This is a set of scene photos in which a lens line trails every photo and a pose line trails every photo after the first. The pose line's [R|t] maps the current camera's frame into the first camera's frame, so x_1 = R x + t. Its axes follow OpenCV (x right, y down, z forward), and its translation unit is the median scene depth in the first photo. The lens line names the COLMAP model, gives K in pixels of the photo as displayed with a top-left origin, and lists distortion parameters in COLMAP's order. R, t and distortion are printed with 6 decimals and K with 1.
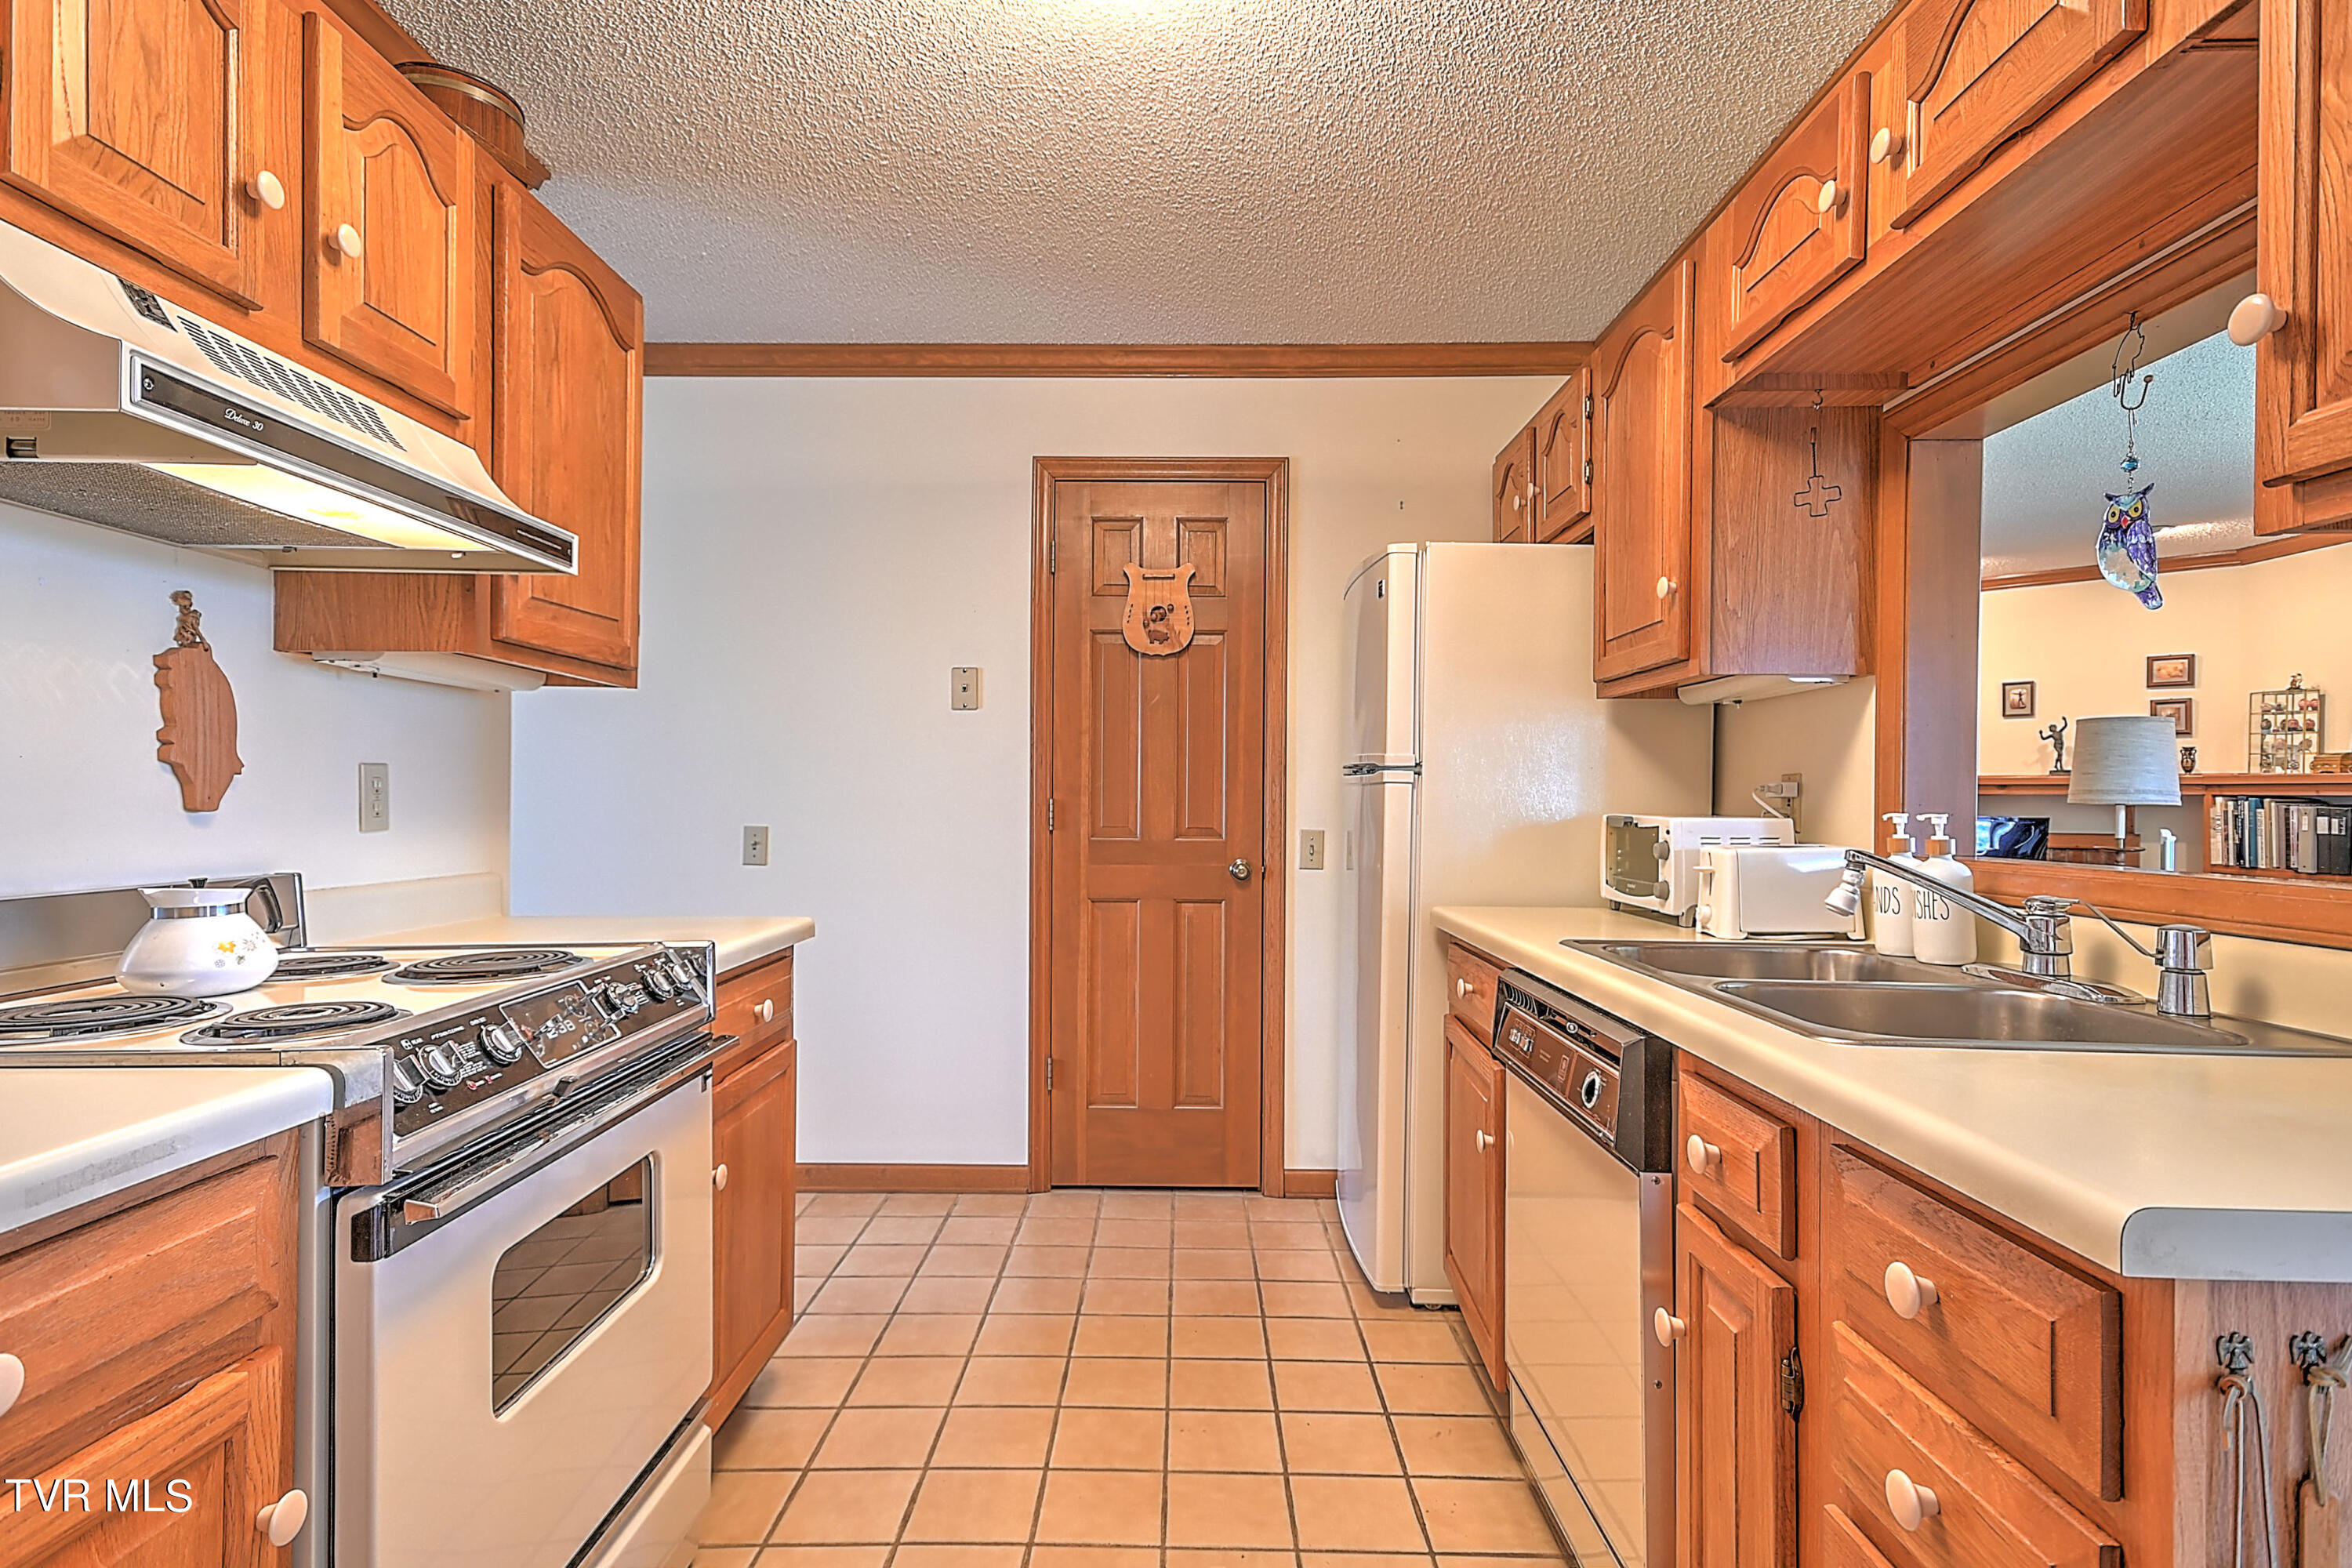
lens RADIAL K [[1200.4, 0, 1180.3], [0, 1200.4, 795.2], [0, 0, 1]] dist [0.022883, 0.001033]
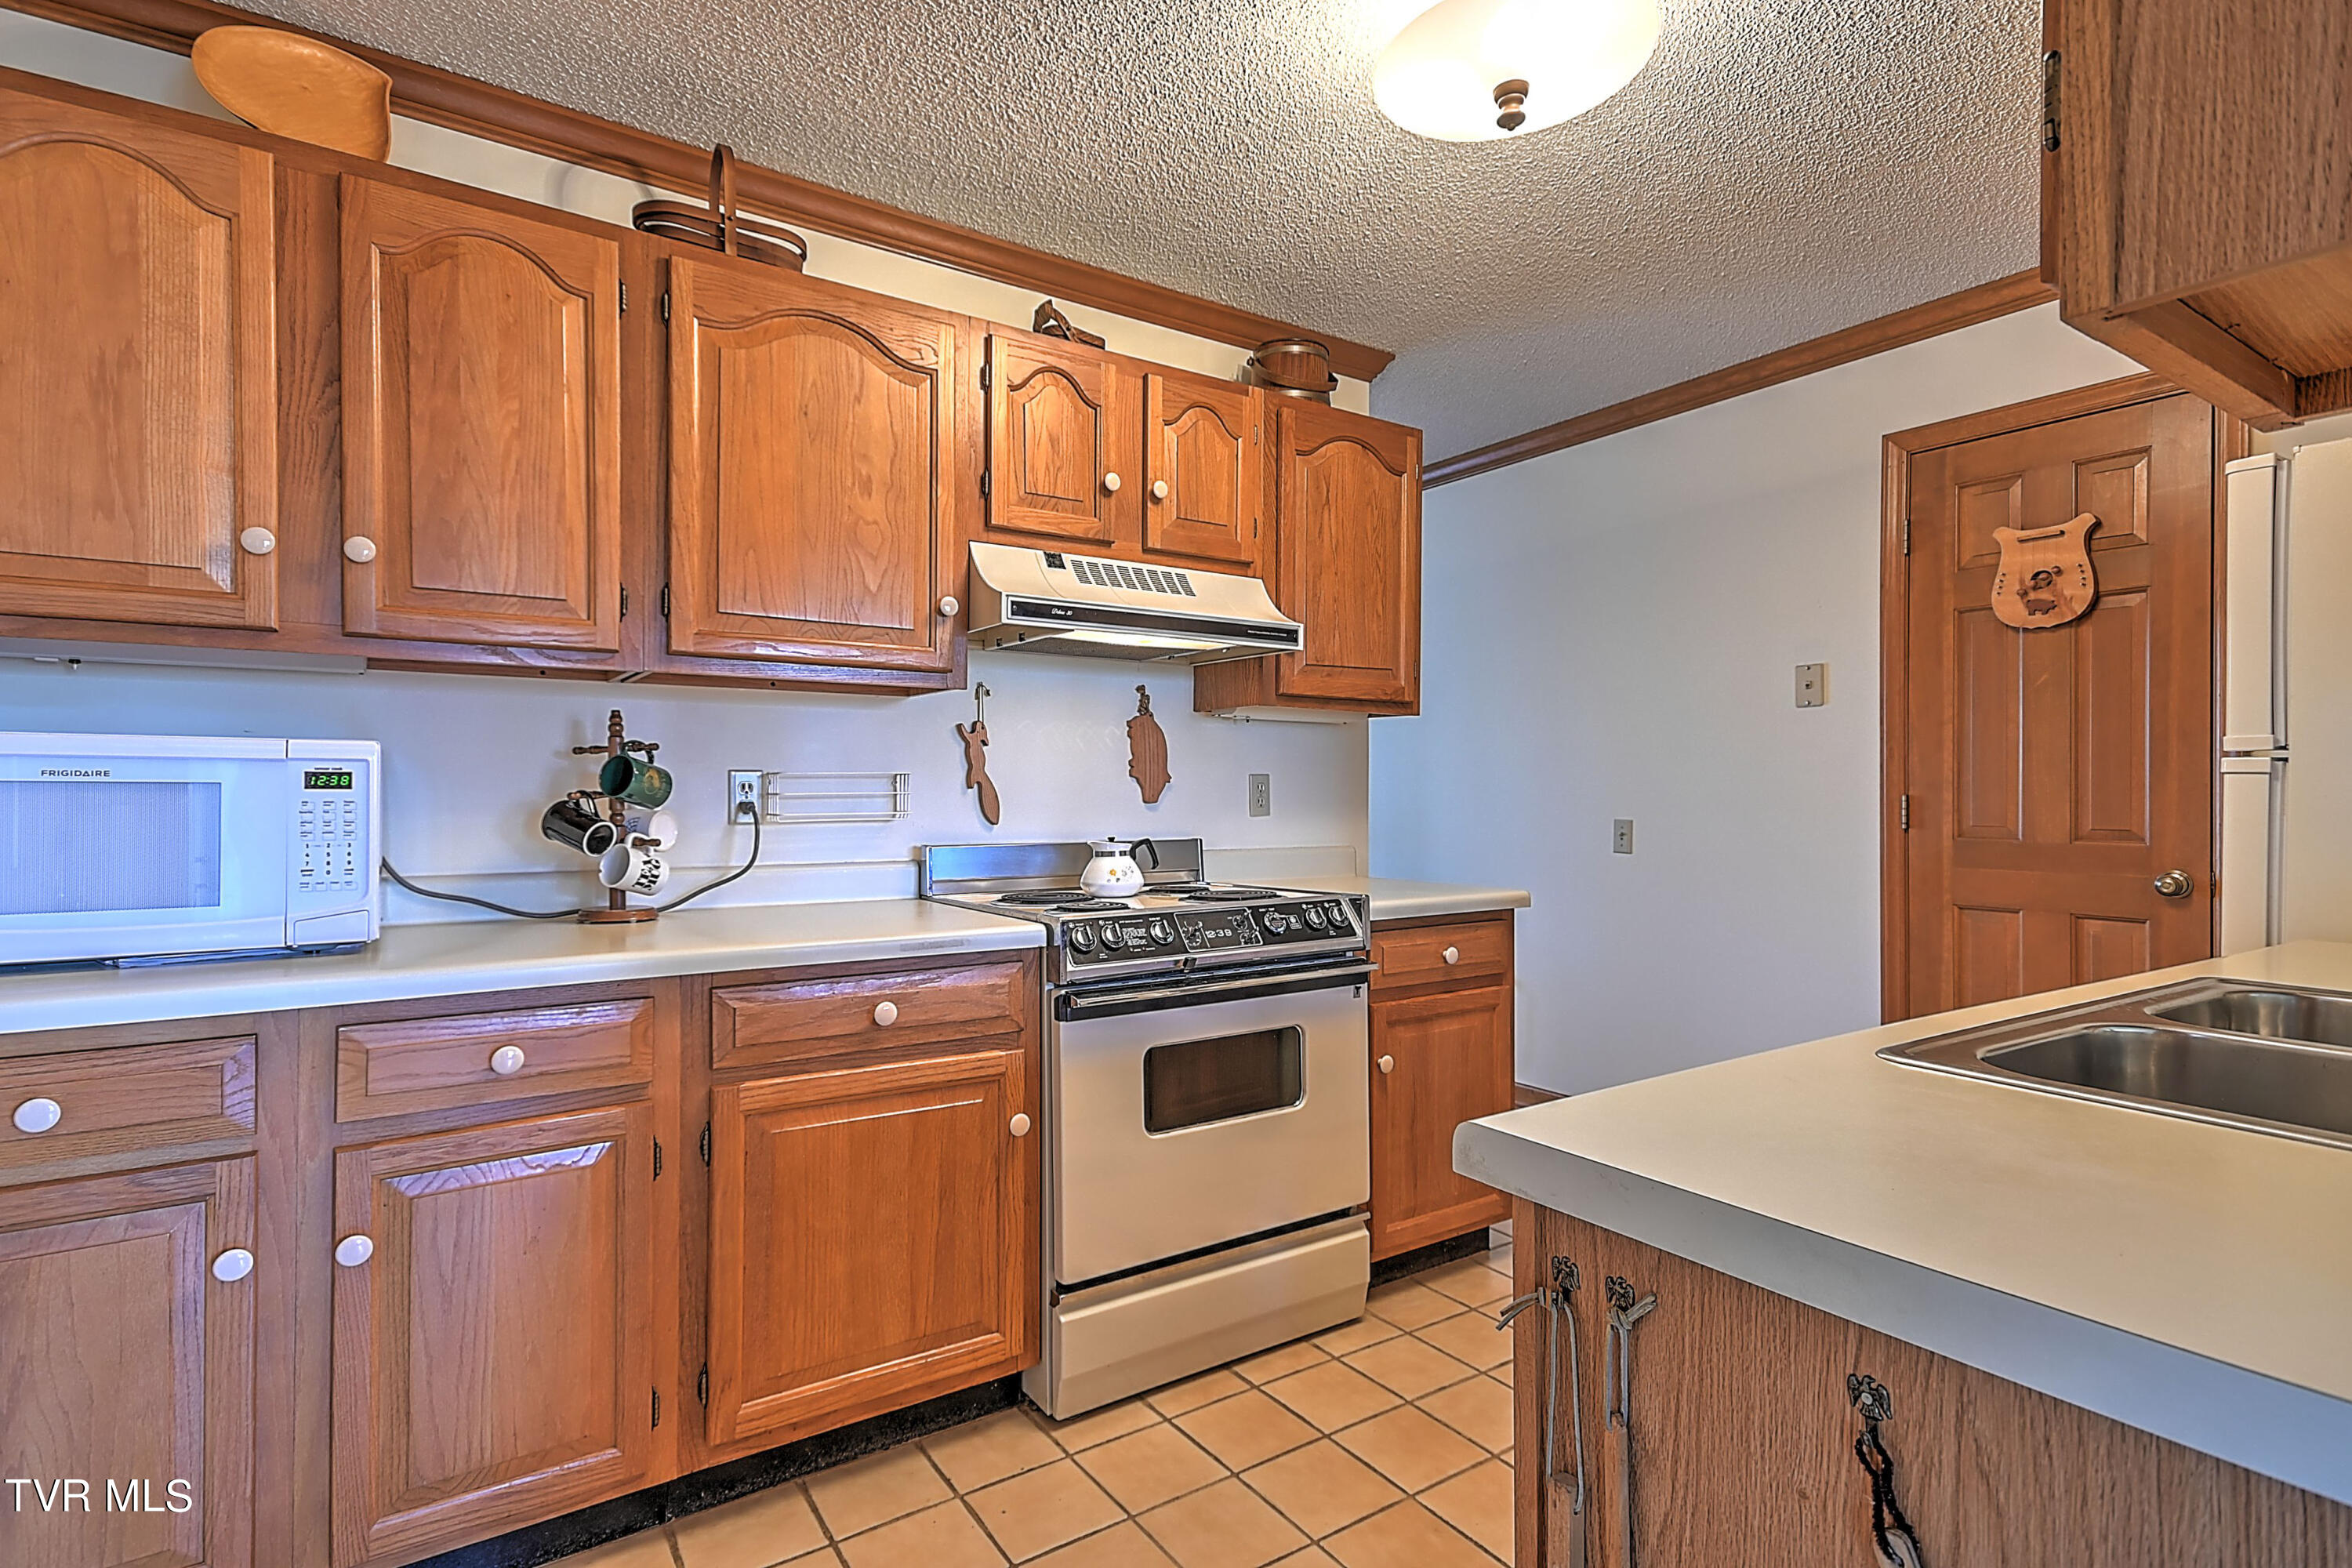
lens RADIAL K [[1148.9, 0, 1173.0], [0, 1148.9, 791.6], [0, 0, 1]] dist [0.008746, -0.000201]
pose [[0.564297, -0.006020, -0.825550, 0.606338], [0.004309, 0.999981, -0.004346, 0.003289], [0.825561, -0.001105, 0.564312, 0.037982]]
